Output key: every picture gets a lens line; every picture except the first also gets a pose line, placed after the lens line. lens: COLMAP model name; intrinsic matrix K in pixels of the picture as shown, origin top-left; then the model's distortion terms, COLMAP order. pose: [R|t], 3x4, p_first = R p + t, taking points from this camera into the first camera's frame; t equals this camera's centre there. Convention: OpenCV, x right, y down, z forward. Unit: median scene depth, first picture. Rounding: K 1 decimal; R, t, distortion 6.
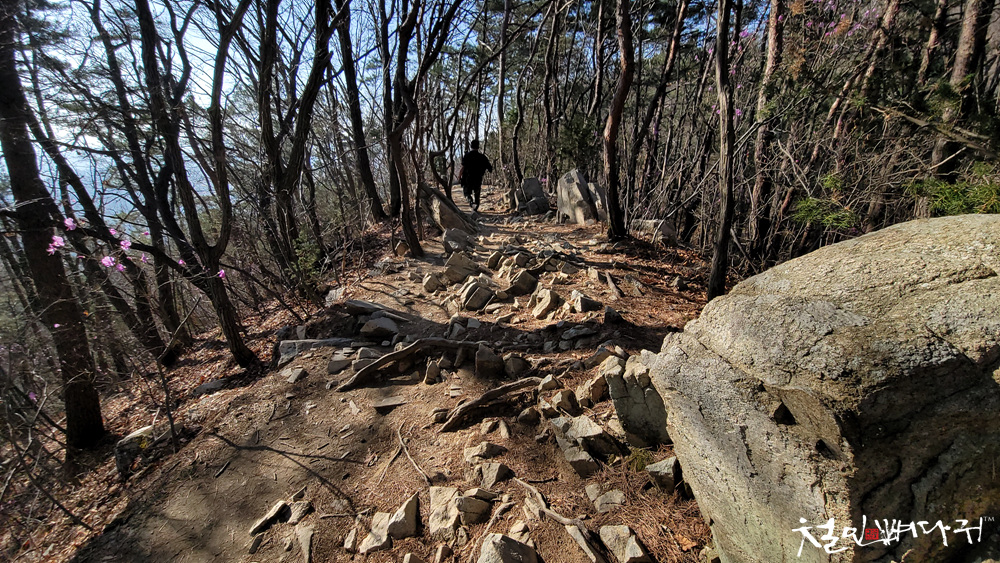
lens RADIAL K [[396.4, 0, 500.0], [0, 396.4, 281.5], [0, 0, 1]] dist [-0.000582, -0.000109]
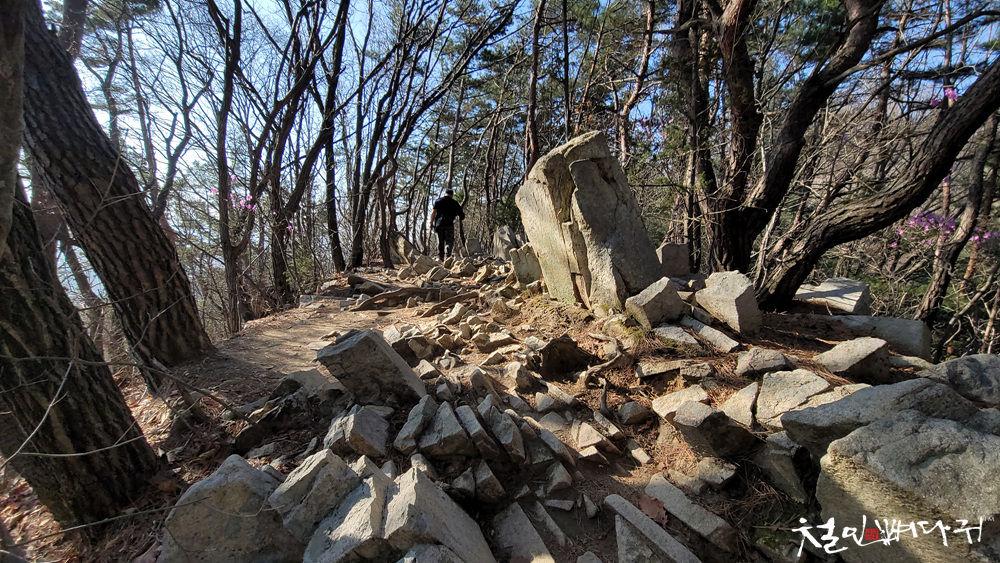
lens RADIAL K [[396.4, 0, 500.0], [0, 396.4, 281.5], [0, 0, 1]] dist [-0.000582, -0.000109]
pose [[0.987817, 0.044694, 0.149061, -0.028304], [-0.008814, 0.972400, -0.233155, 0.237352], [-0.155368, 0.229001, 0.960947, -0.278606]]
